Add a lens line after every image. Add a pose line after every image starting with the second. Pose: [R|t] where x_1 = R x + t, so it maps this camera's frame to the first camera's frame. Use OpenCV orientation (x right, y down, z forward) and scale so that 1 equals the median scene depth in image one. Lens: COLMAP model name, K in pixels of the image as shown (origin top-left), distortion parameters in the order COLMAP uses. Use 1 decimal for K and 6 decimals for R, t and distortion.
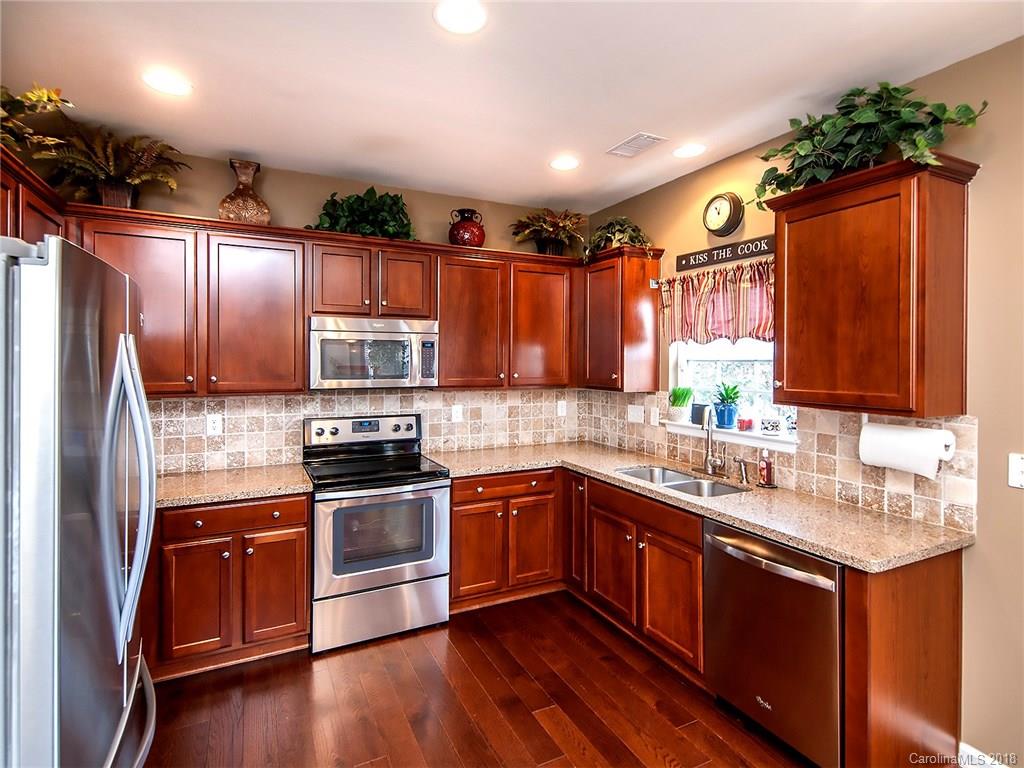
lens RADIAL K [[529.6, 0, 512.1], [0, 529.6, 375.6], [0, 0, 1]] dist [-0.000832, -0.000011]
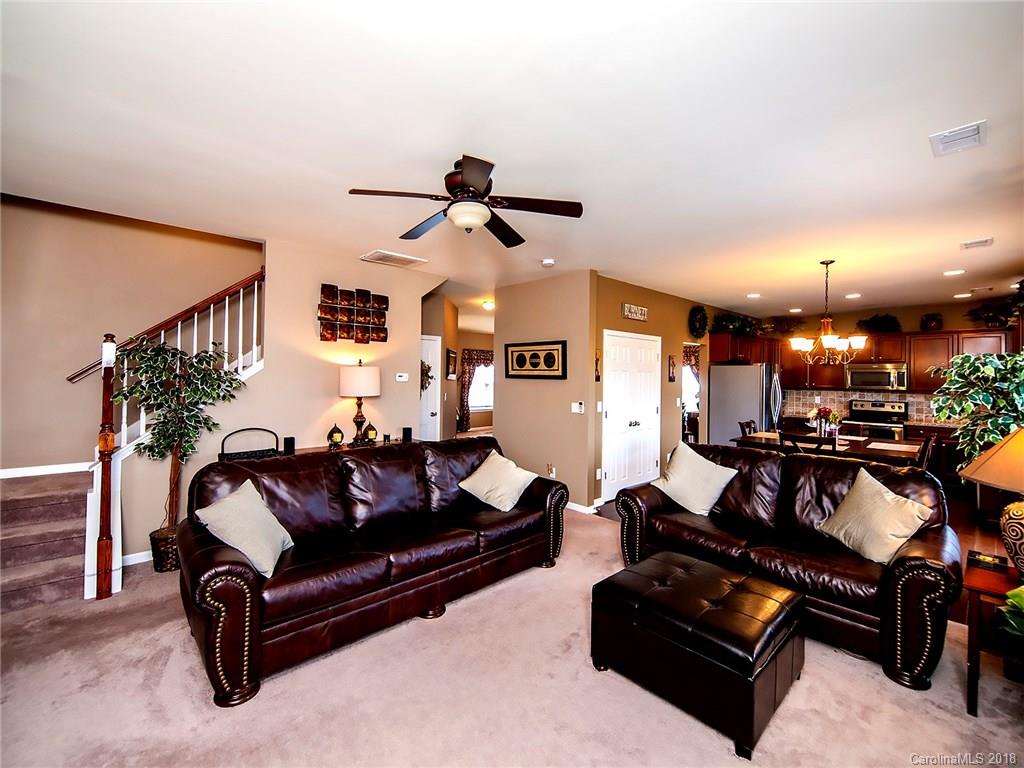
lens RADIAL K [[432.2, 0, 512.8], [0, 432.2, 378.1], [0, 0, 1]] dist [-0.000212, -0.000183]
pose [[0.272015, 0.000149, -0.962293, 1.302950], [-0.042193, 0.999040, -0.011772, 0.066246], [0.961368, 0.043804, 0.271760, -1.323415]]
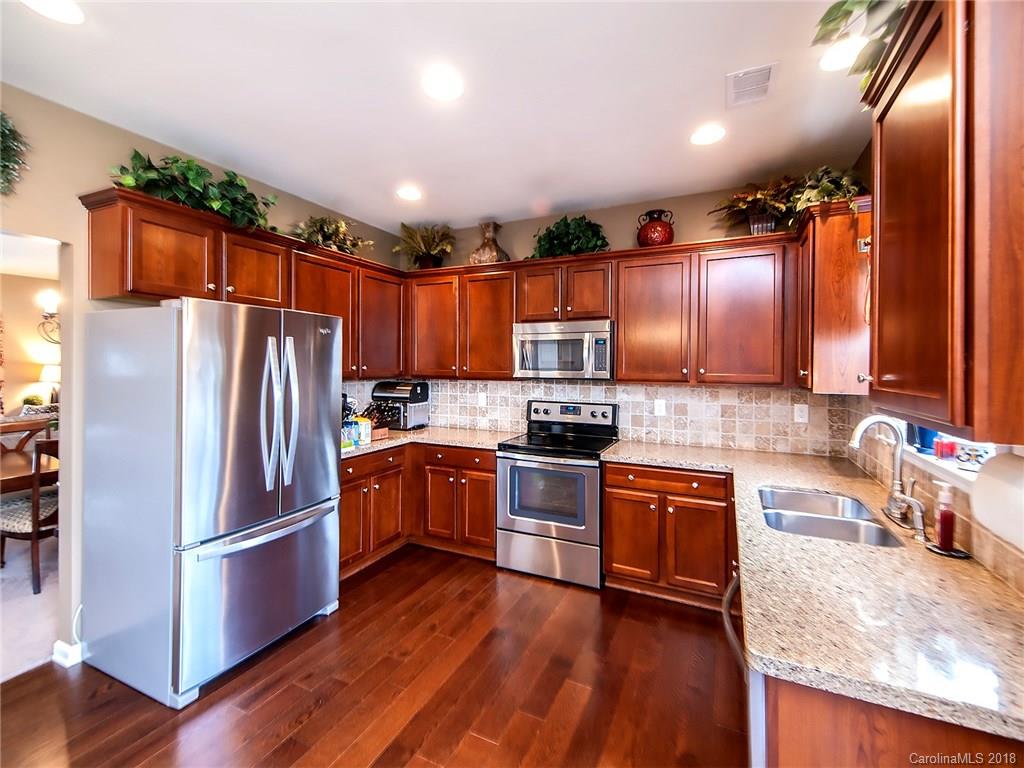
lens RADIAL K [[427.8, 0, 512.0], [0, 427.8, 384.0], [0, 0, 1]] dist [0.001094, 0.000069]
pose [[0.611287, 0.031160, -0.790795, 0.444570], [-0.028472, 0.999444, 0.017372, 0.021360], [0.790897, 0.011896, 0.611834, 0.286038]]
